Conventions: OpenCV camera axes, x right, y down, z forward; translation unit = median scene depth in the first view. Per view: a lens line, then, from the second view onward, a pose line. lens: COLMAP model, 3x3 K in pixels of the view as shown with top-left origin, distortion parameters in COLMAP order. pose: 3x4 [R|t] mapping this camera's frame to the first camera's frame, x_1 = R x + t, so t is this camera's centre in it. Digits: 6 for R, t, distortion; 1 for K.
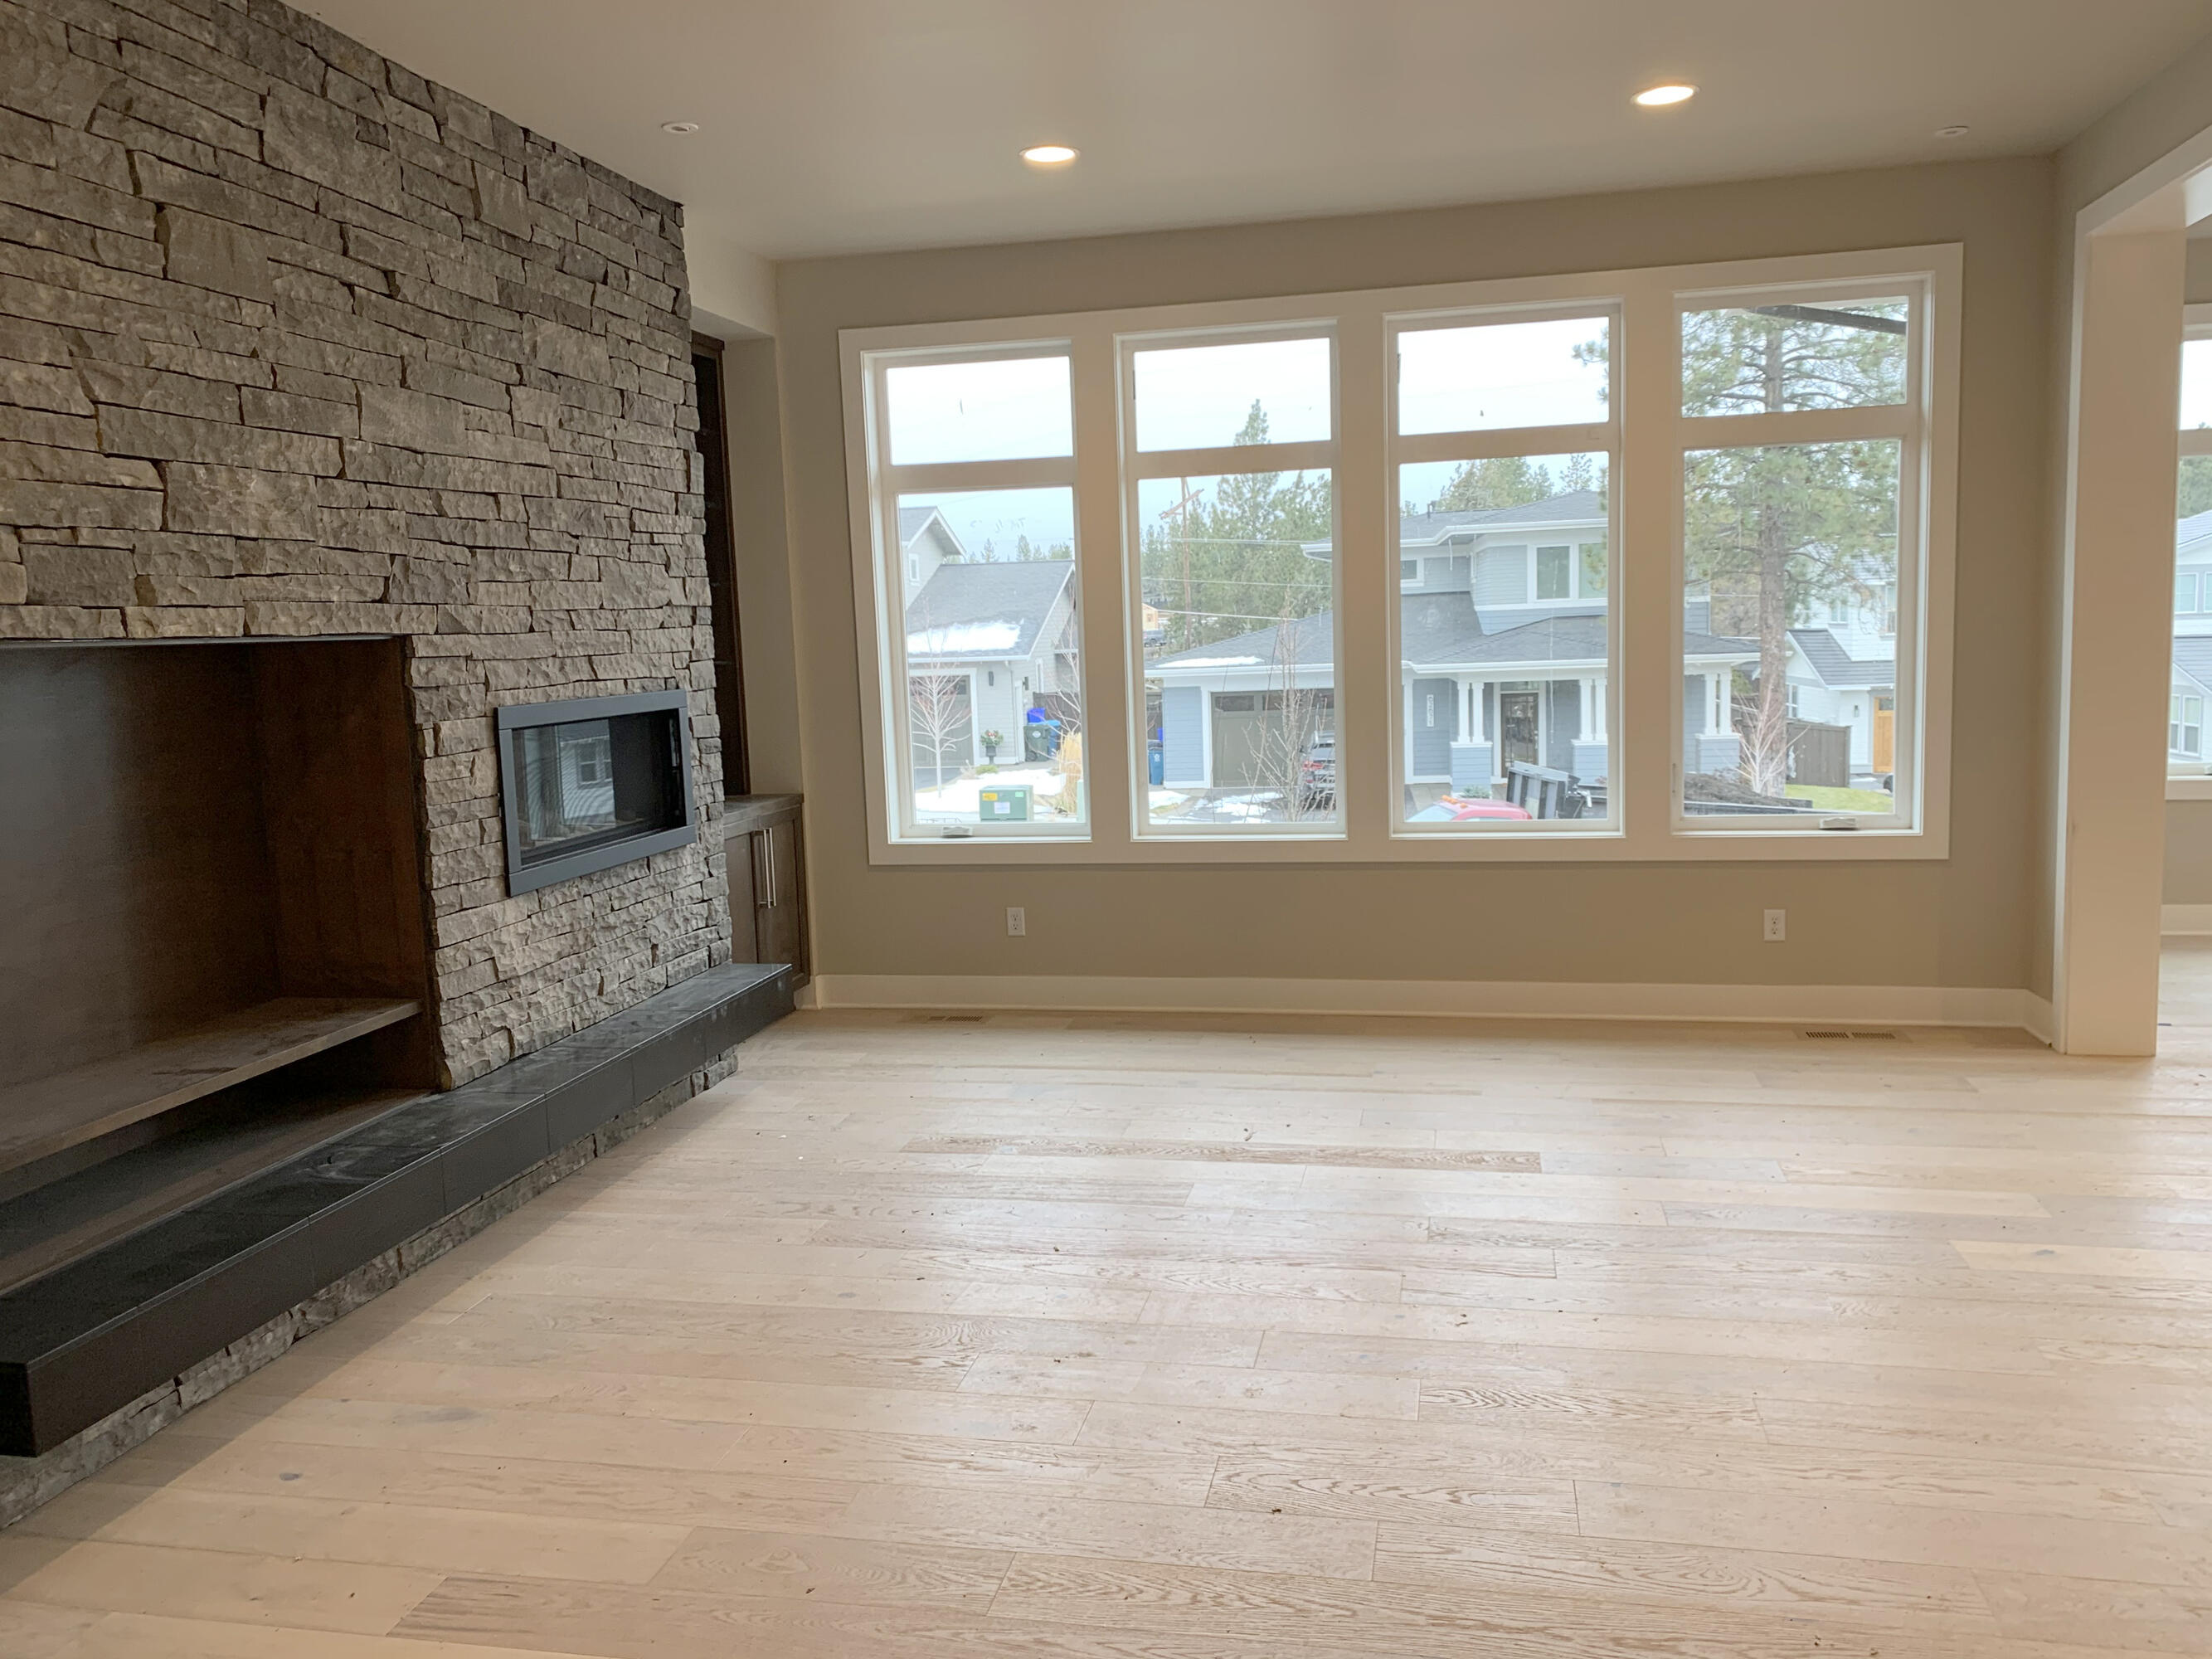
lens RADIAL K [[1693.3, 0, 1112.1], [0, 1693.3, 817.3], [0, 0, 1]] dist [0.032315, -0.008481]
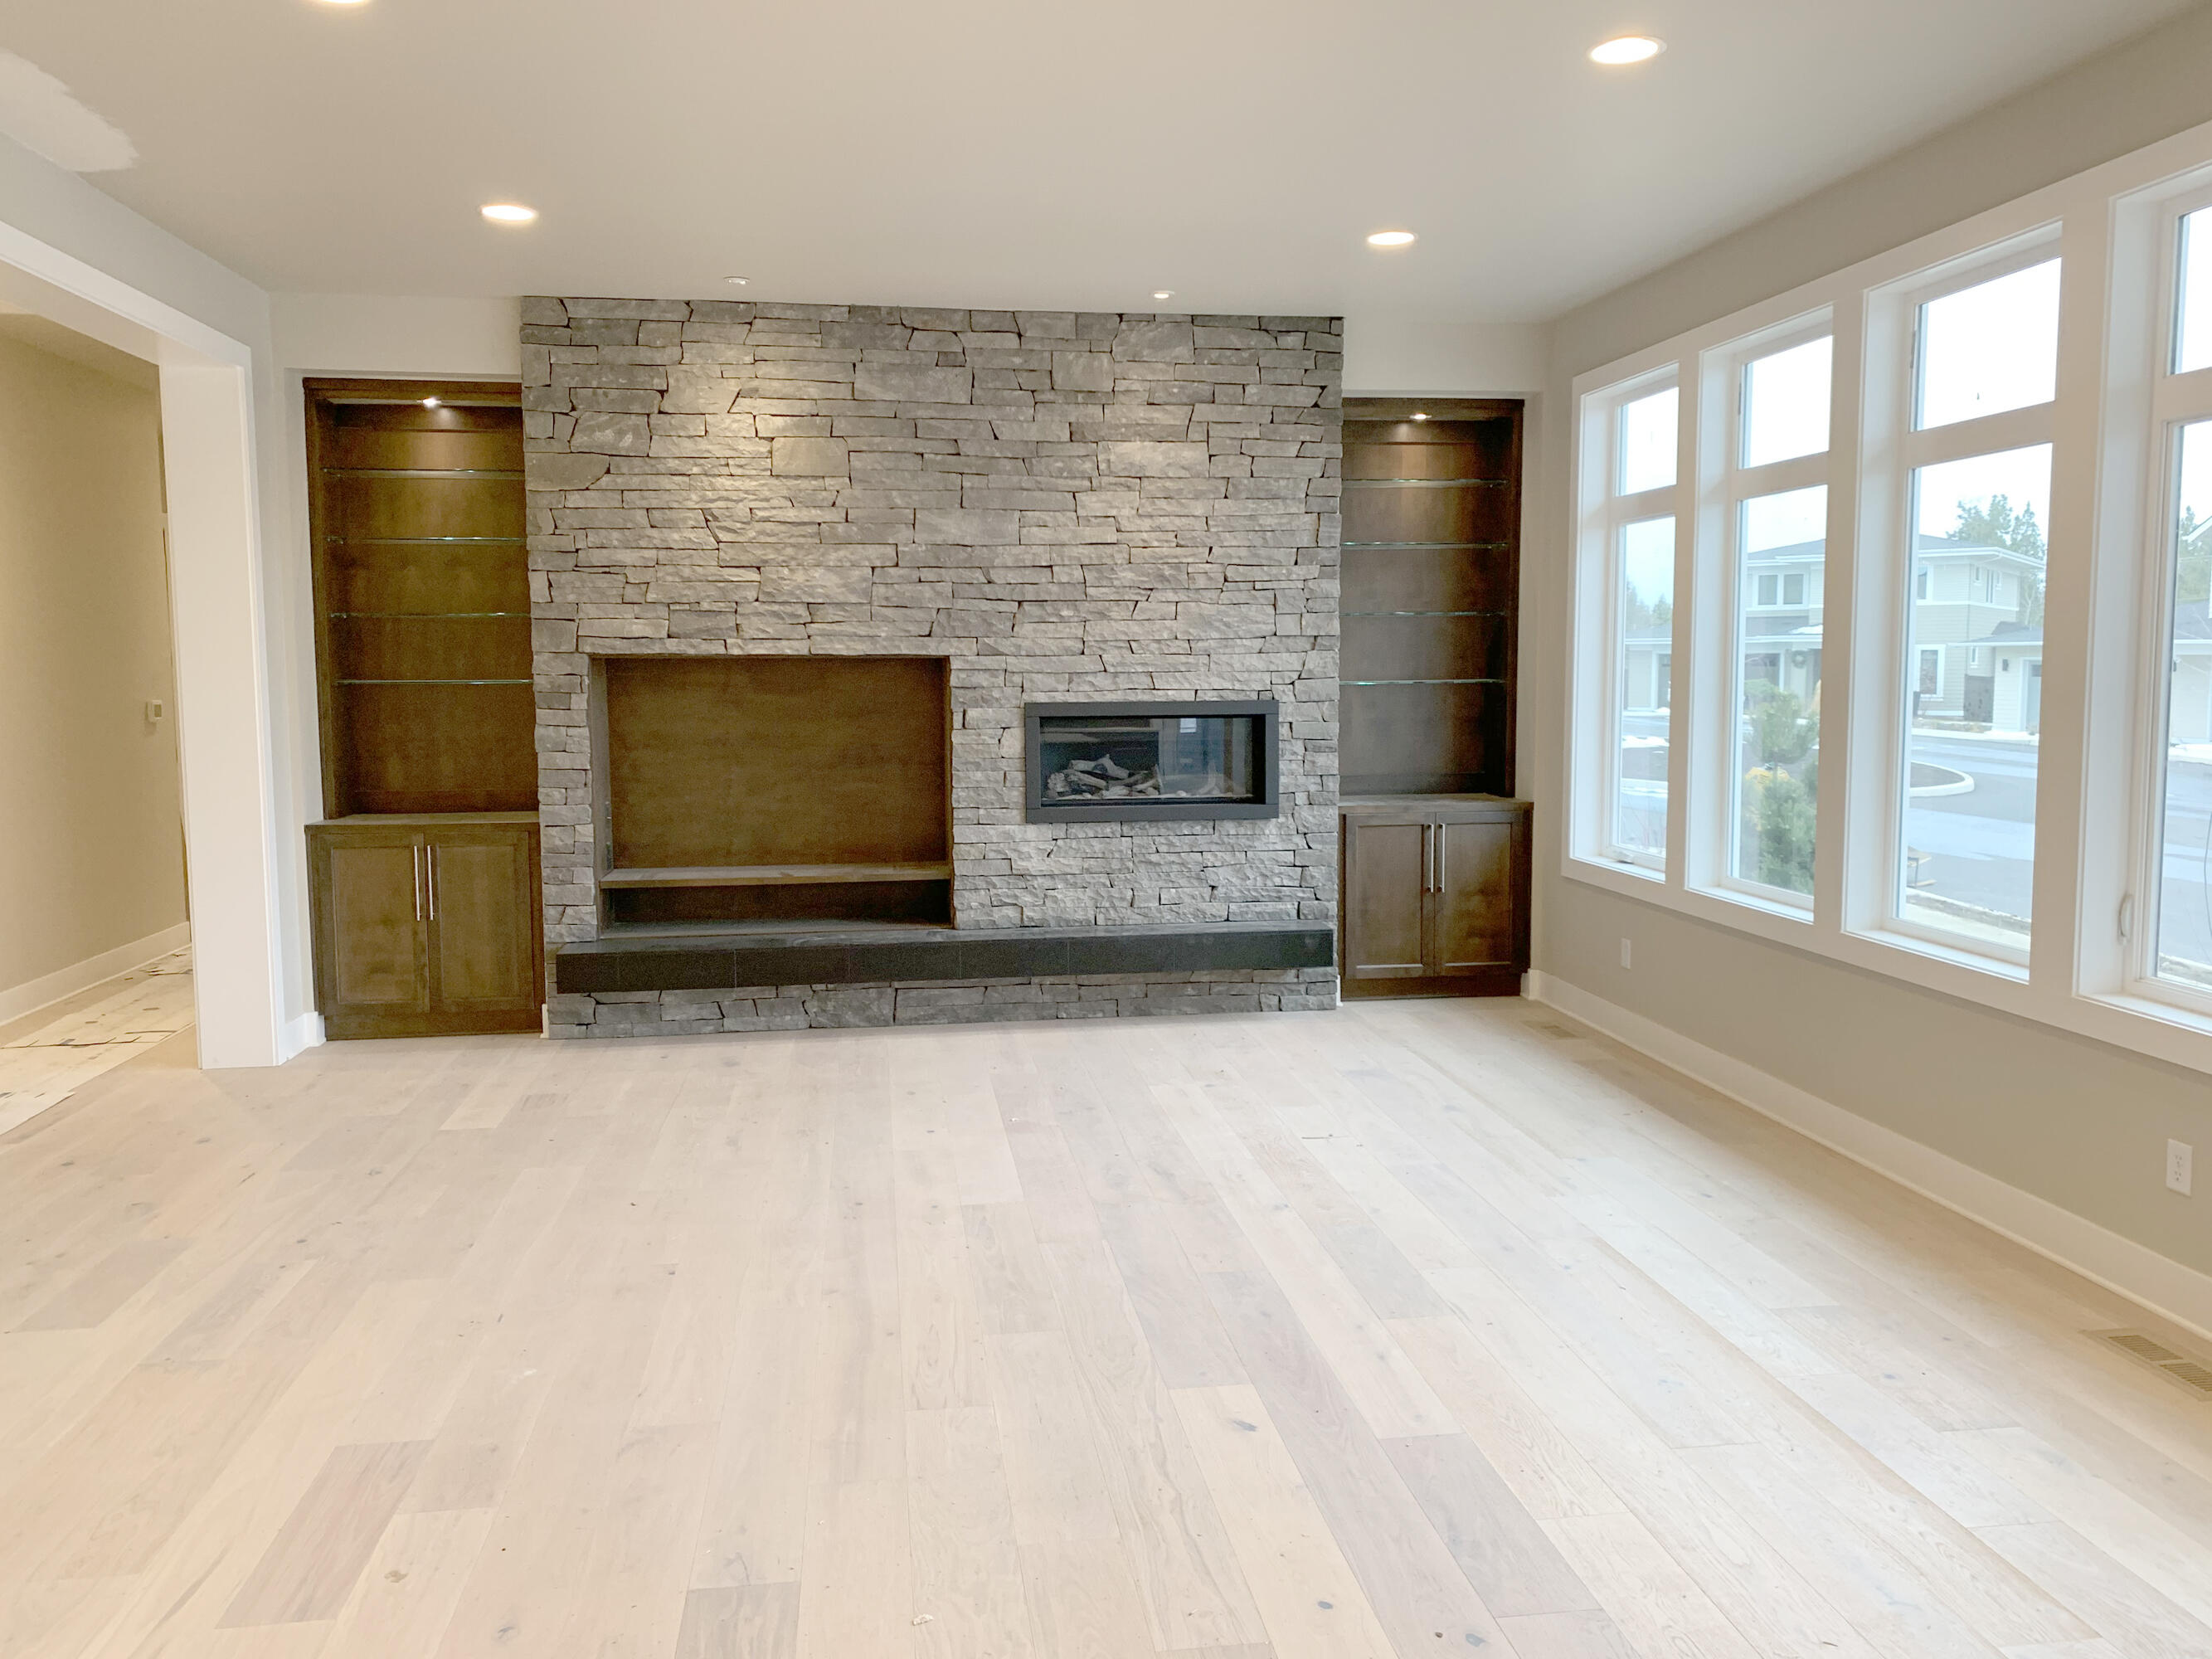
lens RADIAL K [[1668.1, 0, 1107.6], [0, 1668.1, 819.9], [0, 0, 1]] dist [0.185991, -0.383547]
pose [[0.349369, 0.126263, -0.928439, 1.121630], [-0.114606, 0.989197, 0.091400, -0.107621], [0.929950, 0.074472, 0.360065, 0.520969]]
